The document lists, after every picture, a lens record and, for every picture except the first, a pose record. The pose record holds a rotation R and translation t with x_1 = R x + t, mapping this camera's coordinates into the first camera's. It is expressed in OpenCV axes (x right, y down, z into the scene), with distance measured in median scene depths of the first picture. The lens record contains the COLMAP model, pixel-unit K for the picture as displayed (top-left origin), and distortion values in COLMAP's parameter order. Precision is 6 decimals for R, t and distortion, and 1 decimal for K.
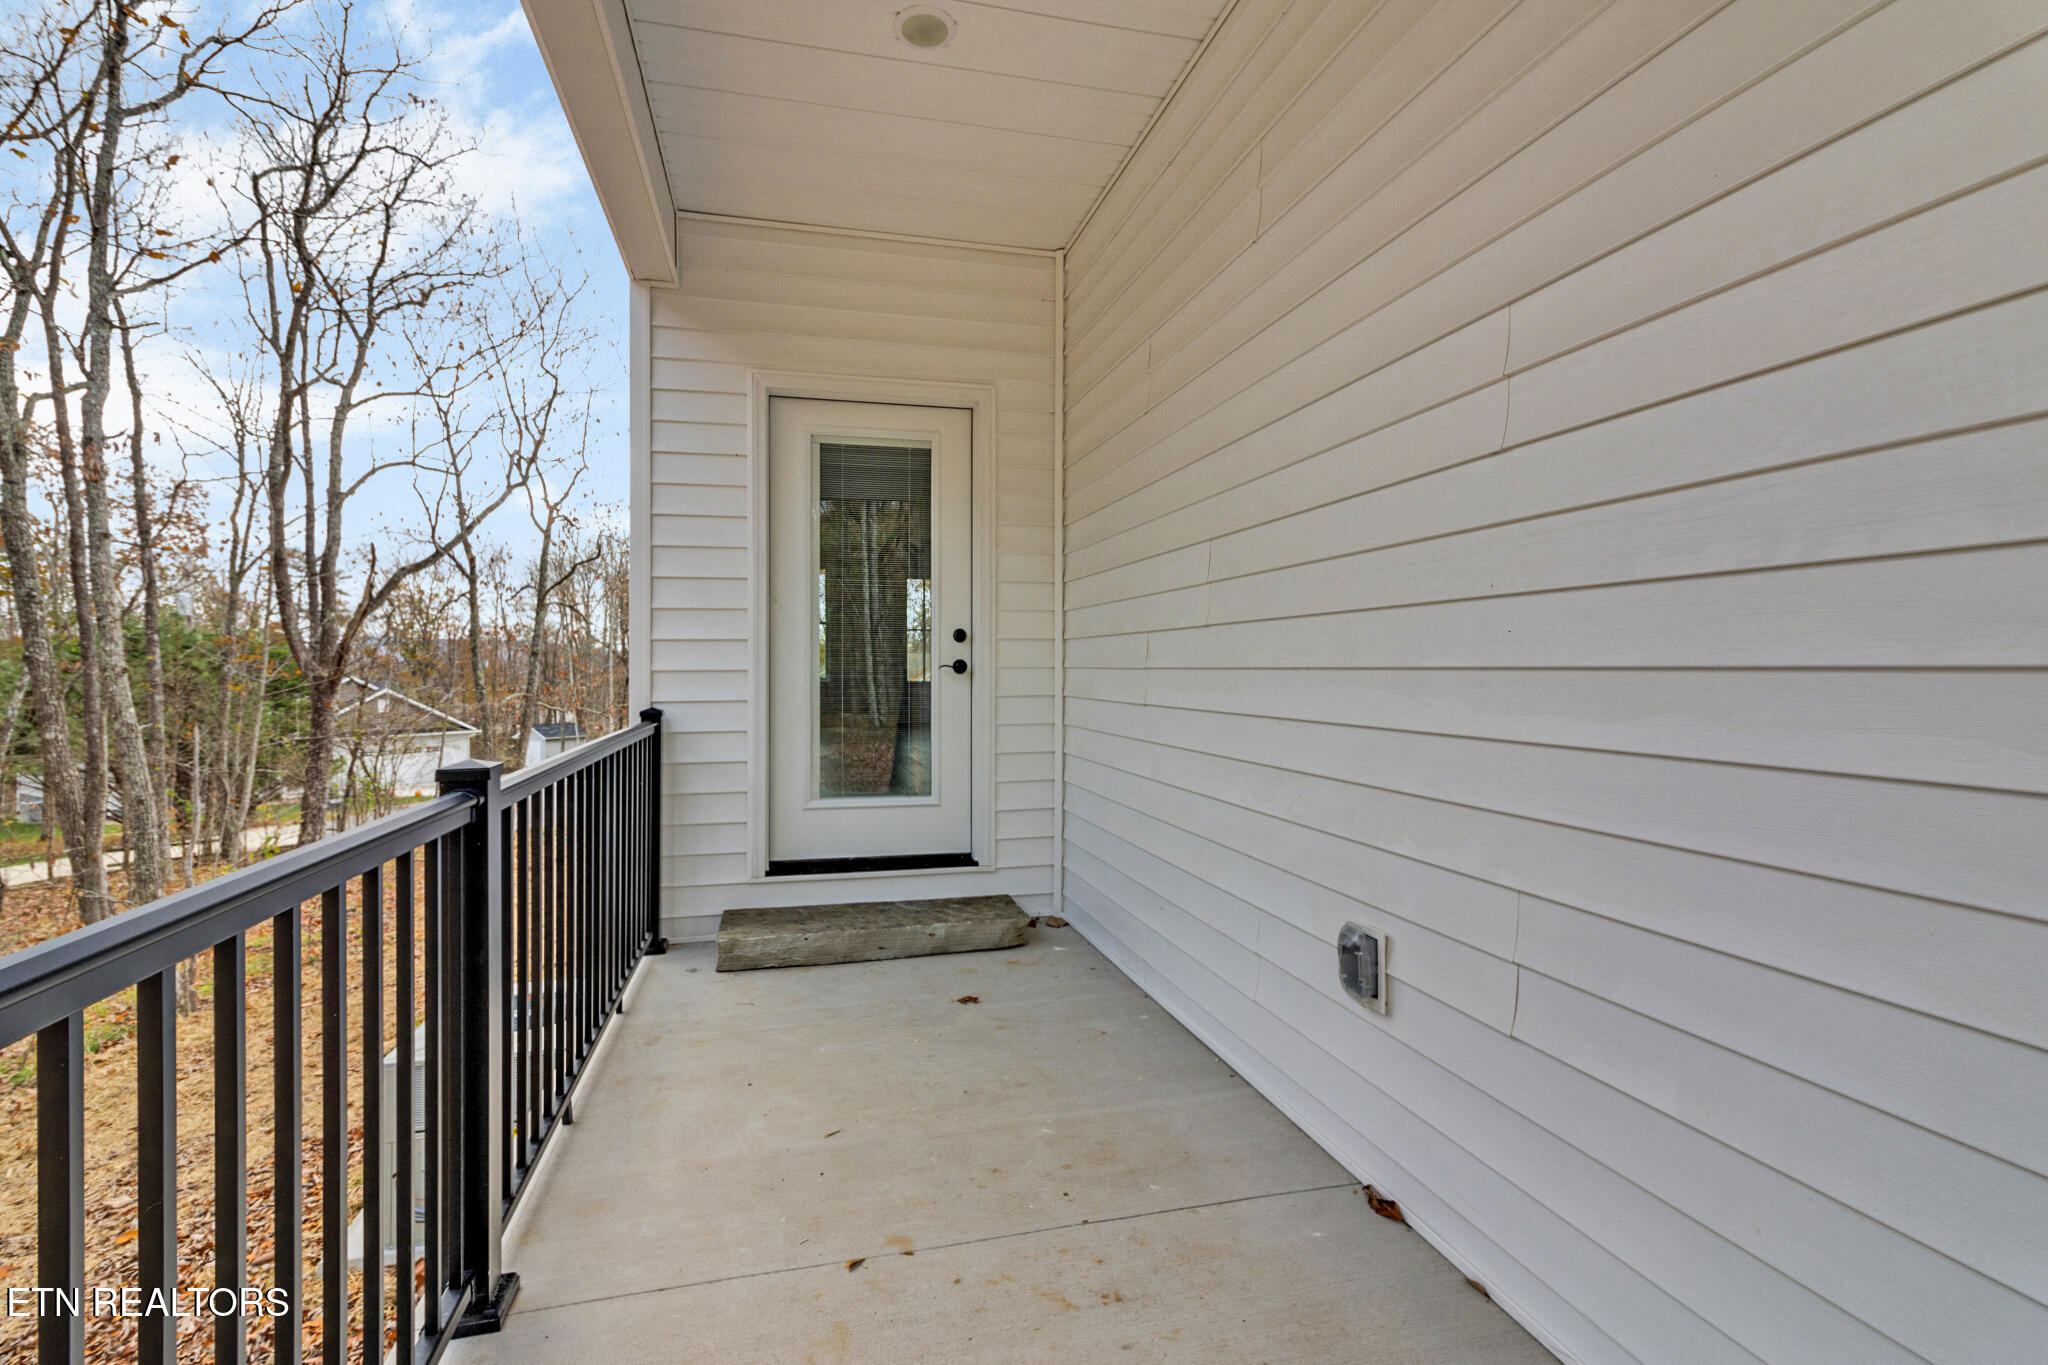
lens RADIAL K [[943.0, 0, 1007.8], [0, 943.0, 675.3], [0, 0, 1]] dist [0.003551, 0.001956]
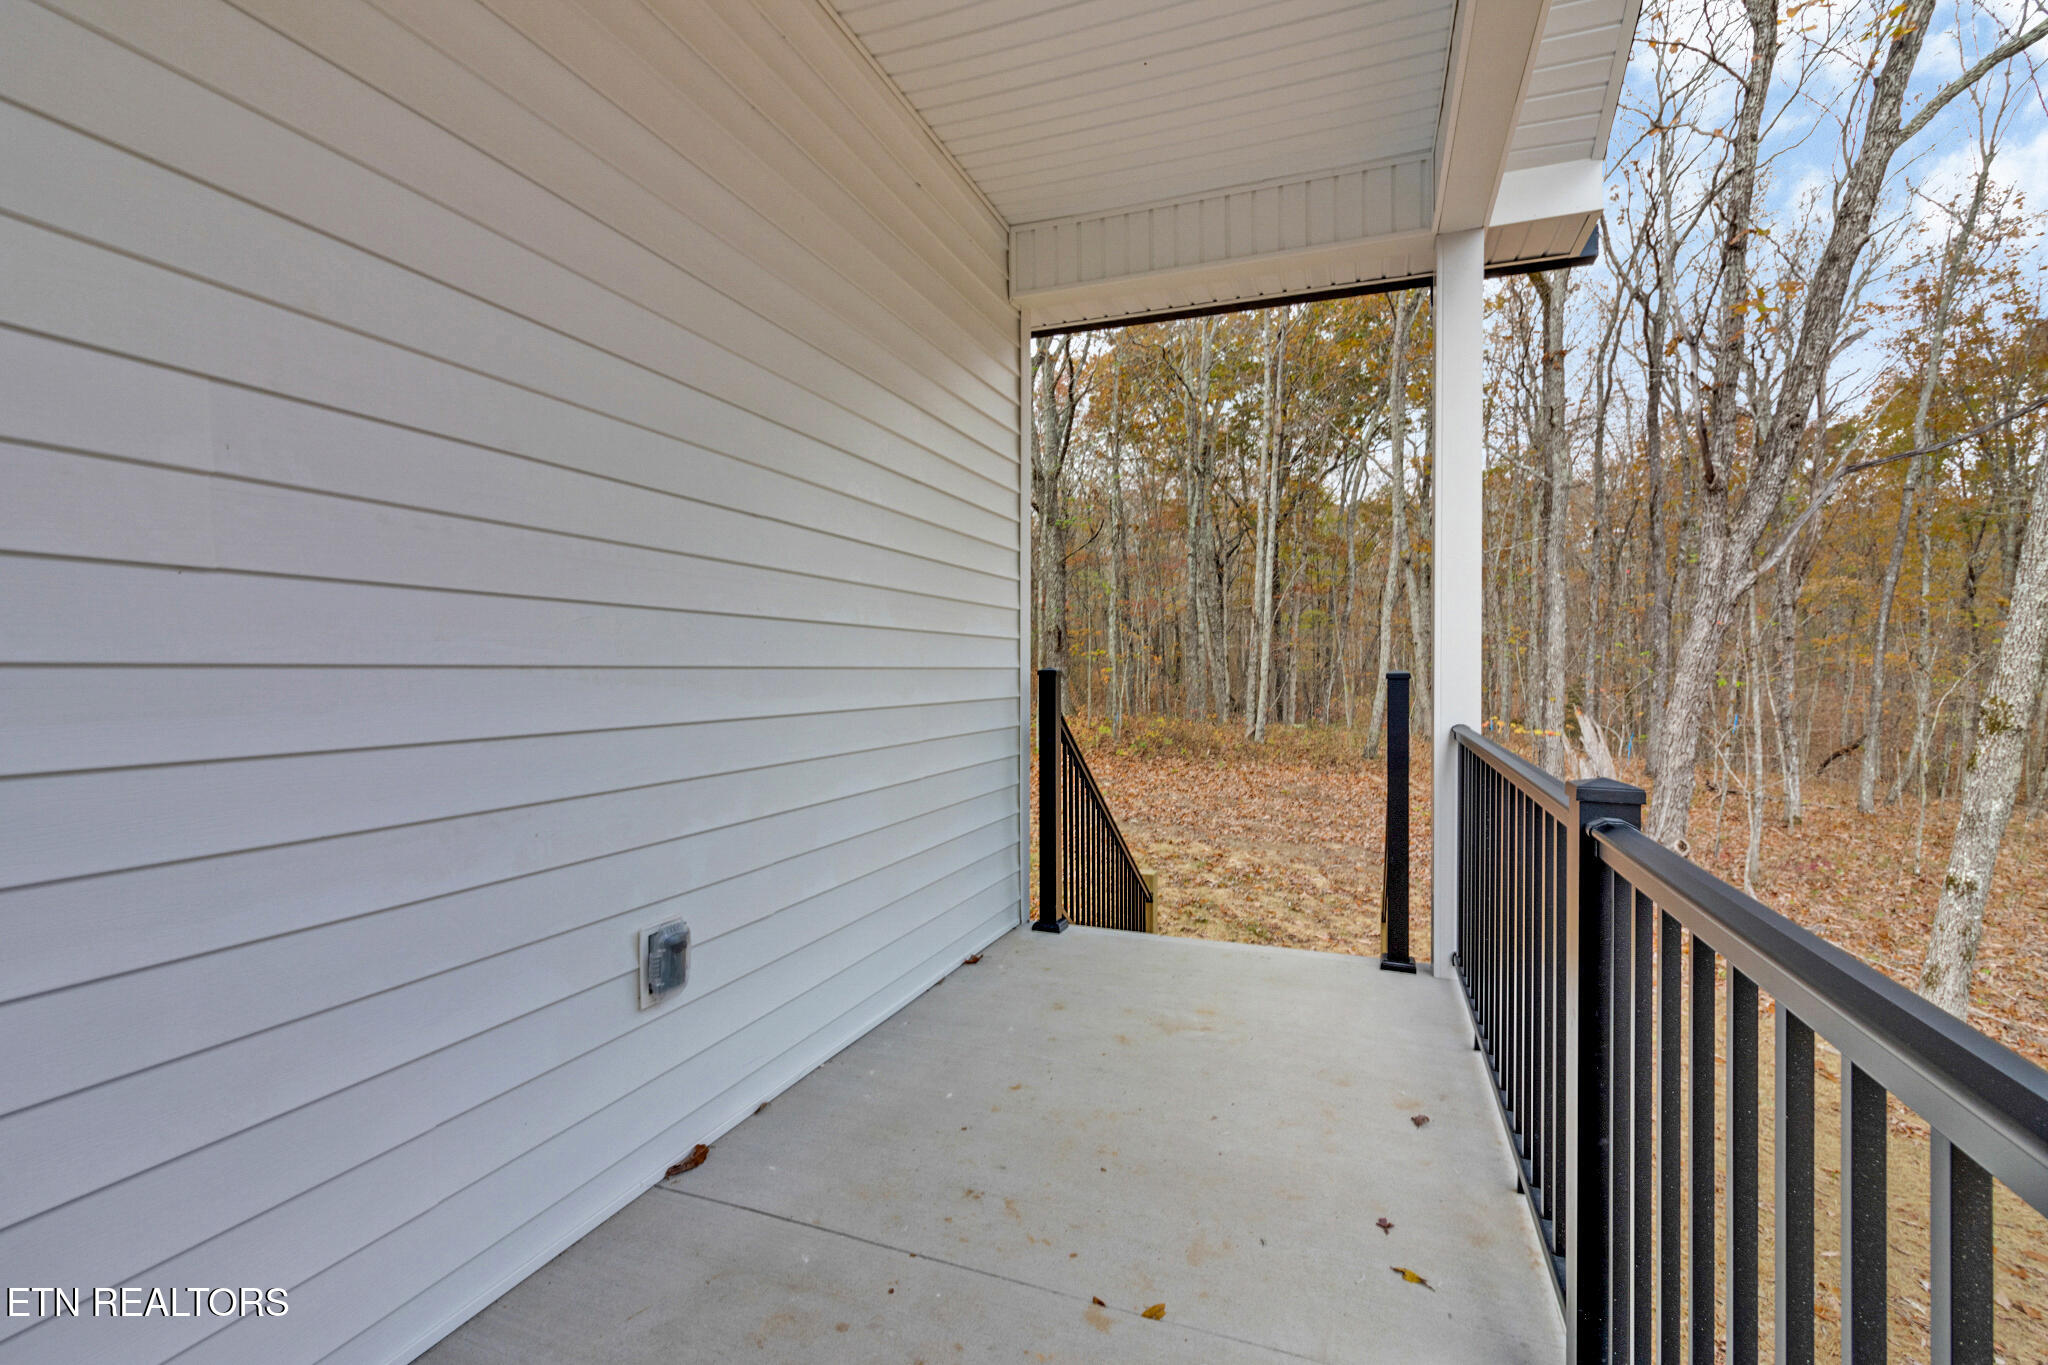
lens RADIAL K [[943.0, 0, 1004.9], [0, 943.0, 679.0], [0, 0, 1]] dist [0.003551, 0.001956]
pose [[-0.823858, 0.001934, 0.566793, -0.538323], [0.008408, 0.999926, 0.008809, -0.000422], [-0.566734, 0.012023, -0.823813, 1.755097]]
